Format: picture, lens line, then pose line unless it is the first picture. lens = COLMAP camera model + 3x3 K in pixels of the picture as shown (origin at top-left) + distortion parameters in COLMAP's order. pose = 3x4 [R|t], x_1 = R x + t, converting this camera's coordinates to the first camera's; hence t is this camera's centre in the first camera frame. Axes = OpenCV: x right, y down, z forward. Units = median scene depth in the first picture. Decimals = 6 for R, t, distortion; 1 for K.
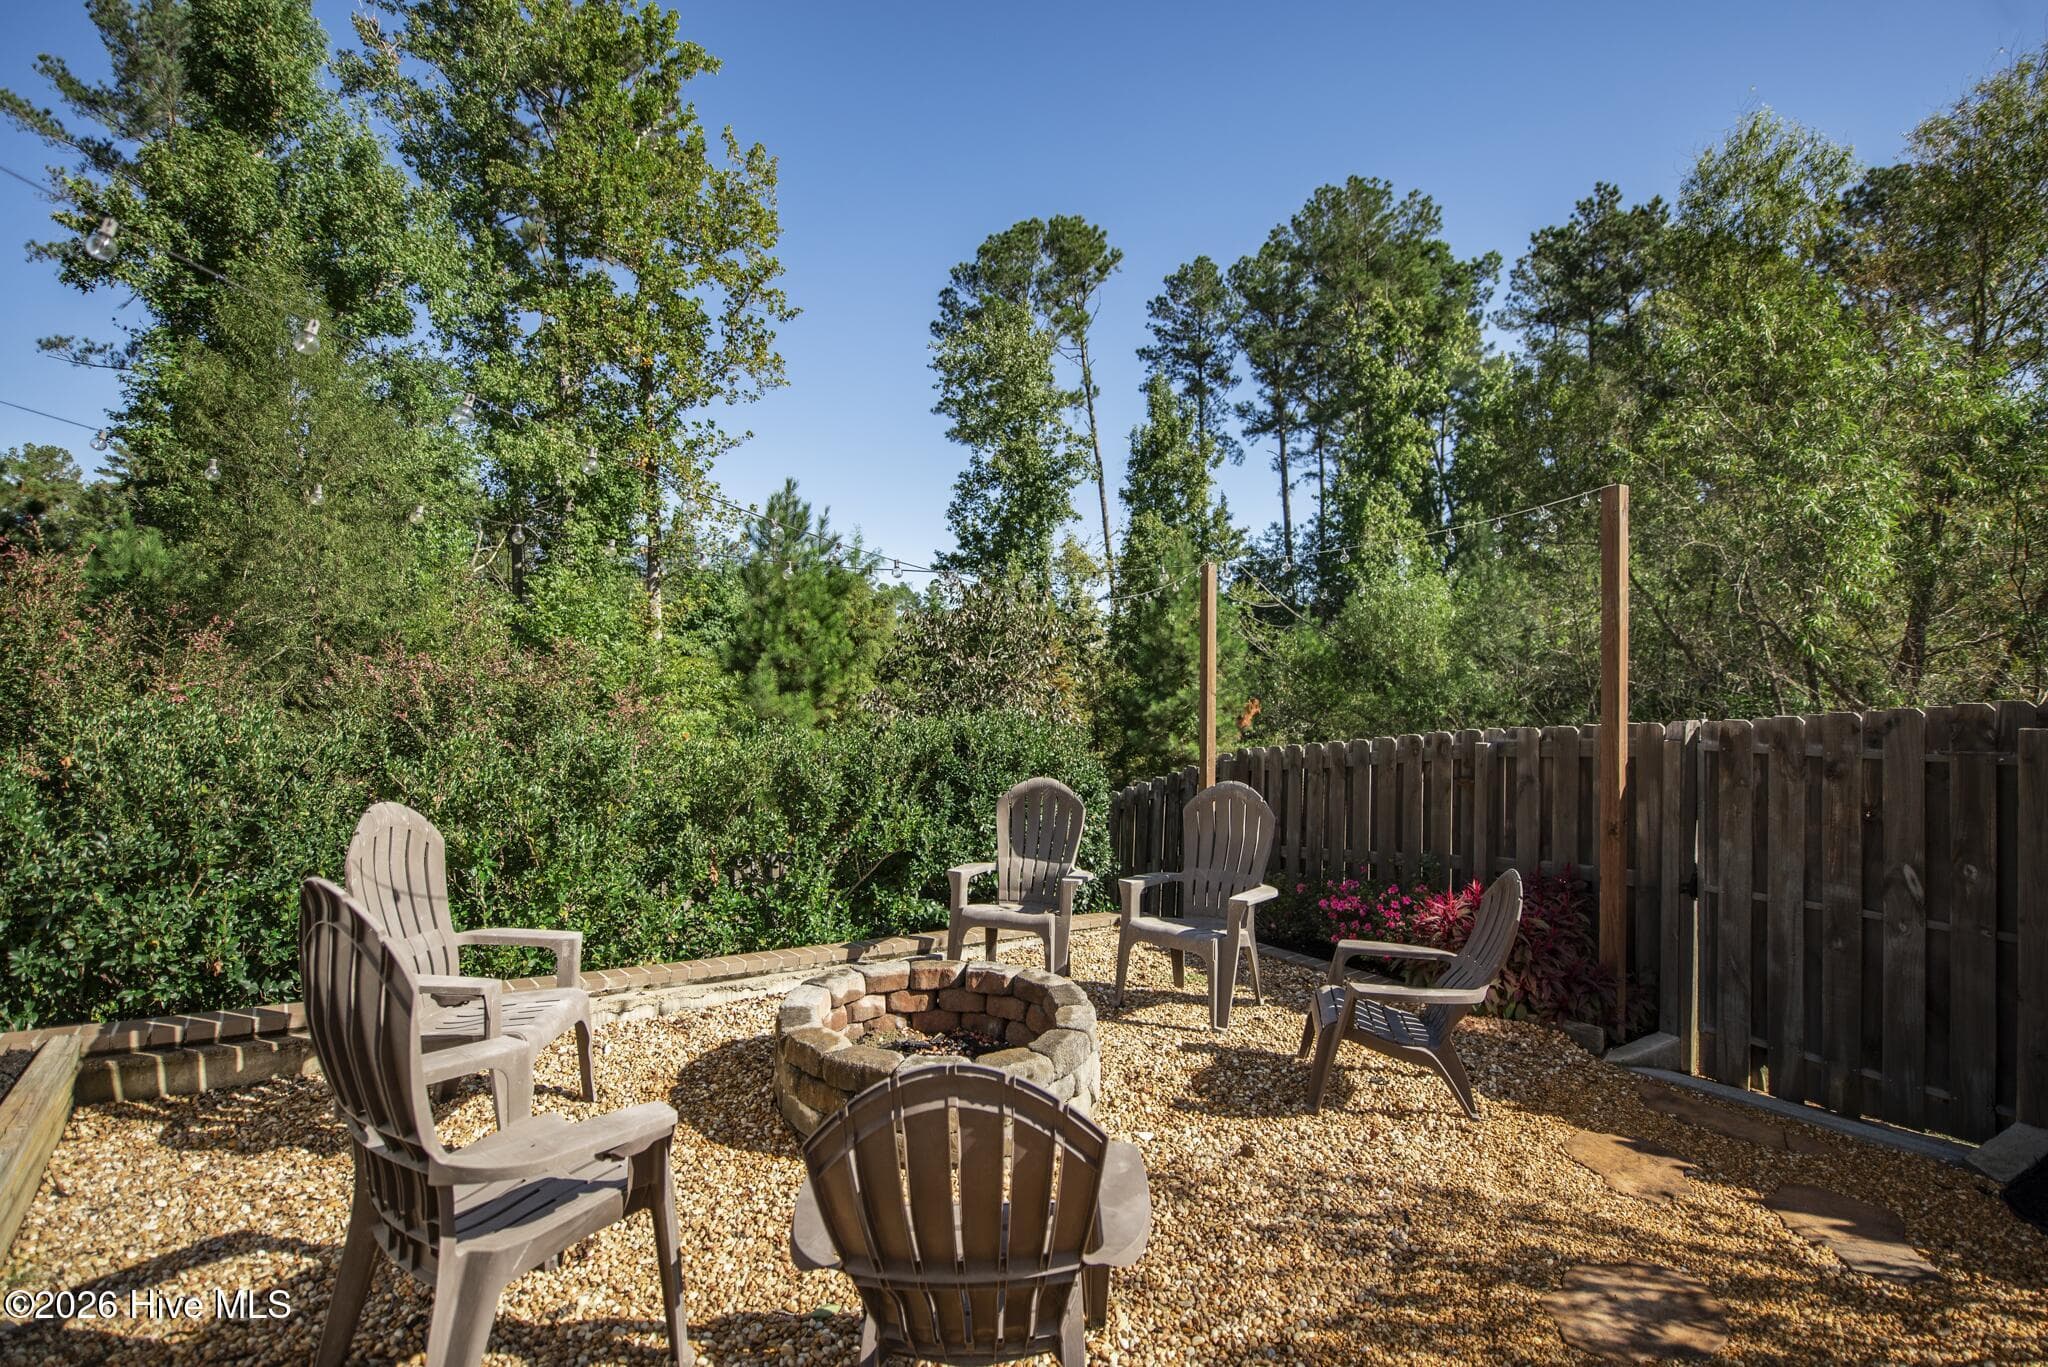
lens RADIAL K [[868.4, 0, 1015.9], [0, 868.4, 692.7], [0, 0, 1]] dist [-0.012684, -0.002306]
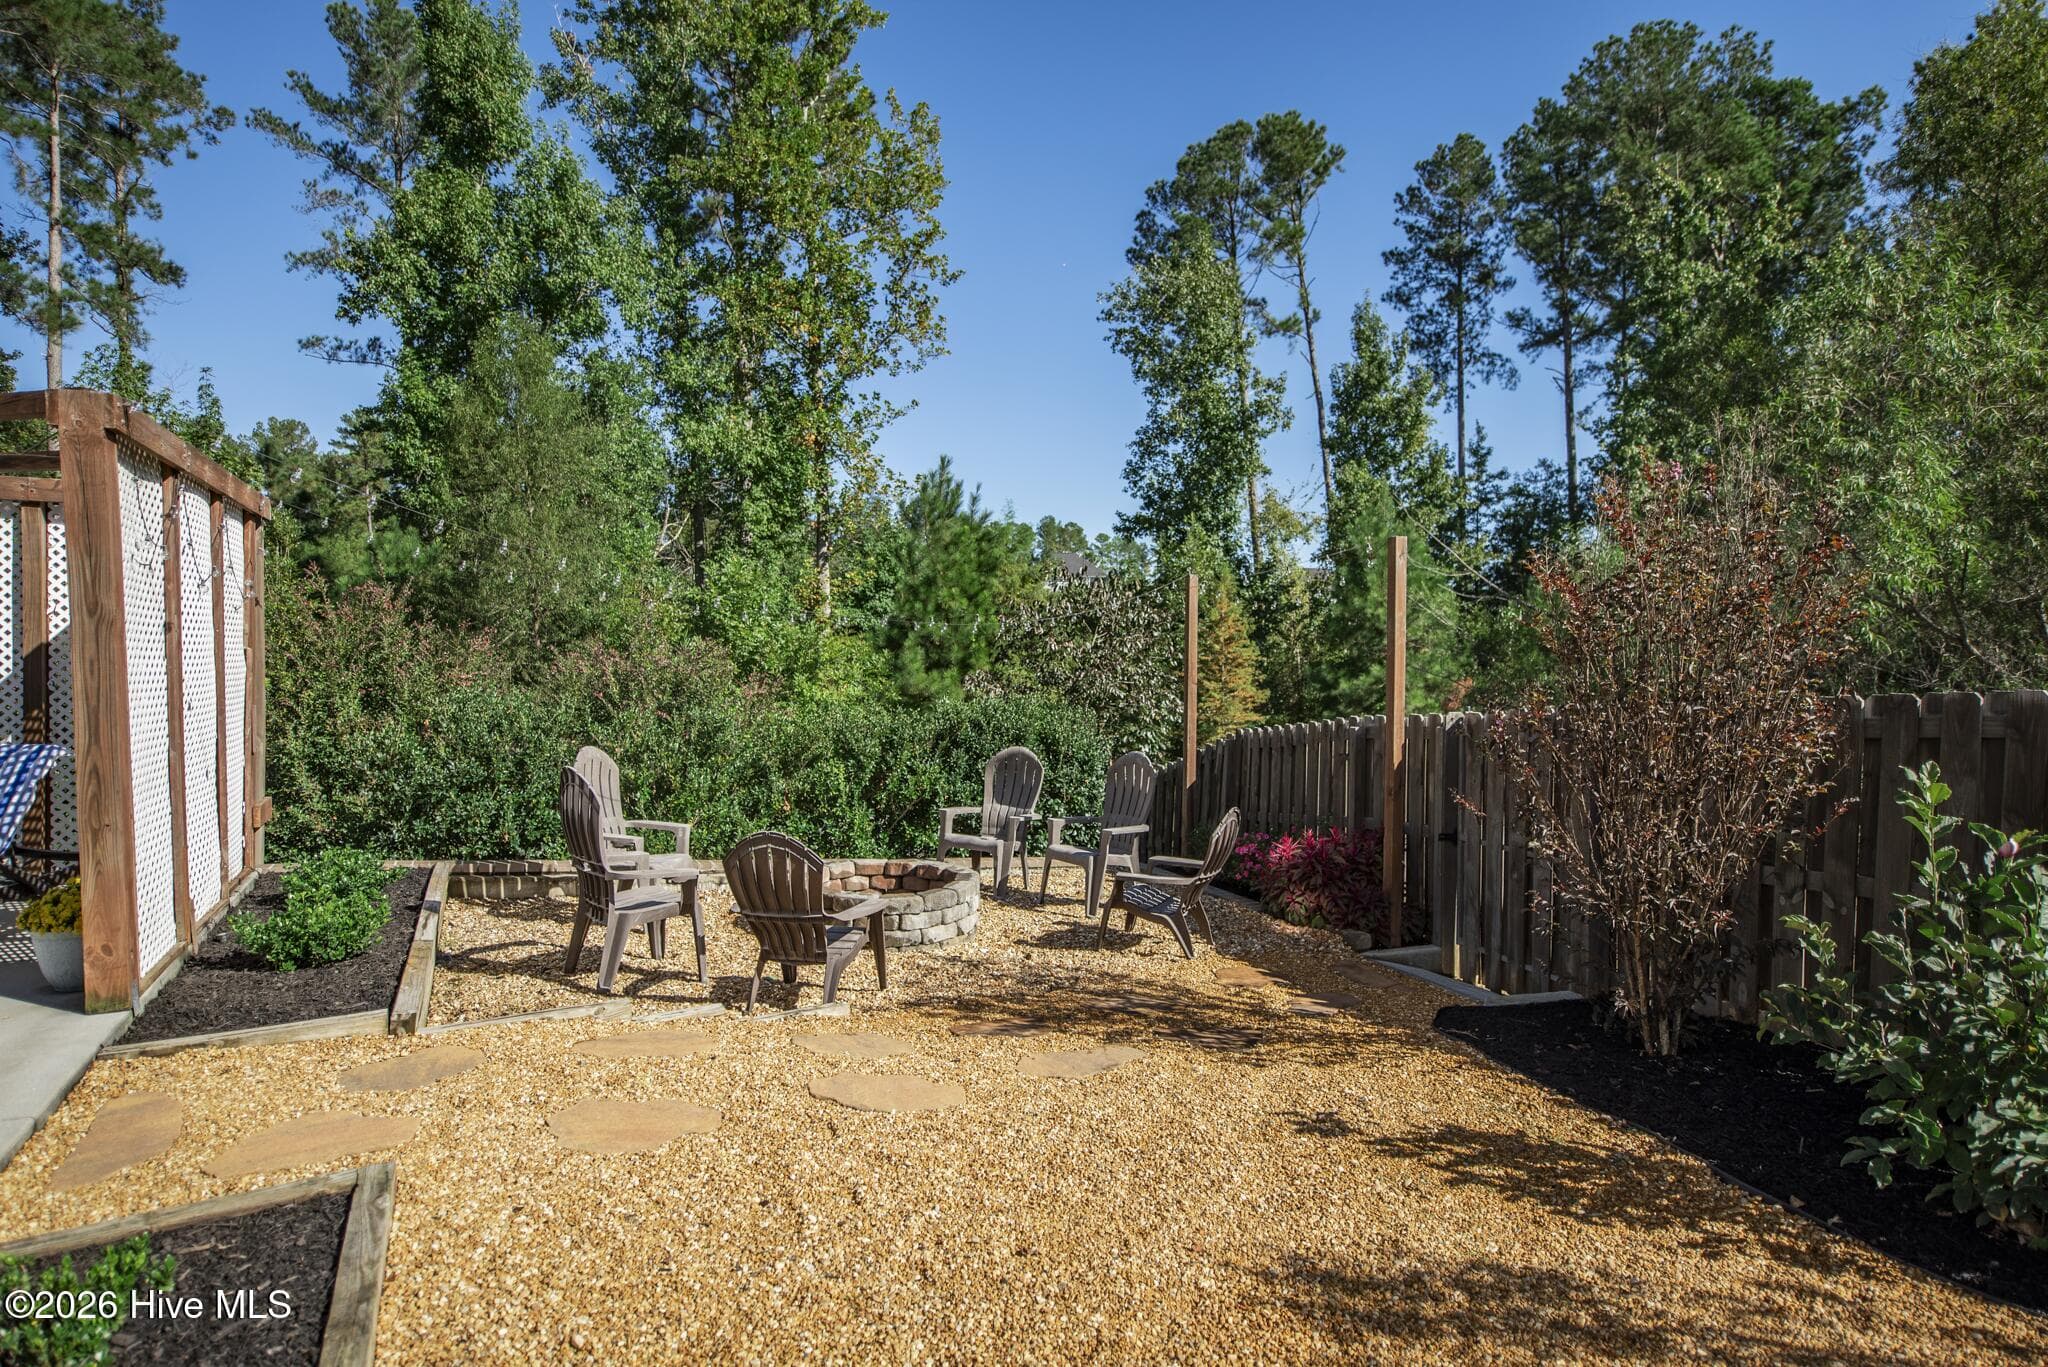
lens RADIAL K [[1041.7, 0, 1024.0], [0, 1041.7, 683.5], [0, 0, 1]] dist [-0.006002, -0.001764]
pose [[0.972844, 0.006524, -0.231371, 0.094121], [-0.001836, 0.999789, 0.020471, -0.007427], [0.231456, -0.019491, 0.972650, -0.129886]]
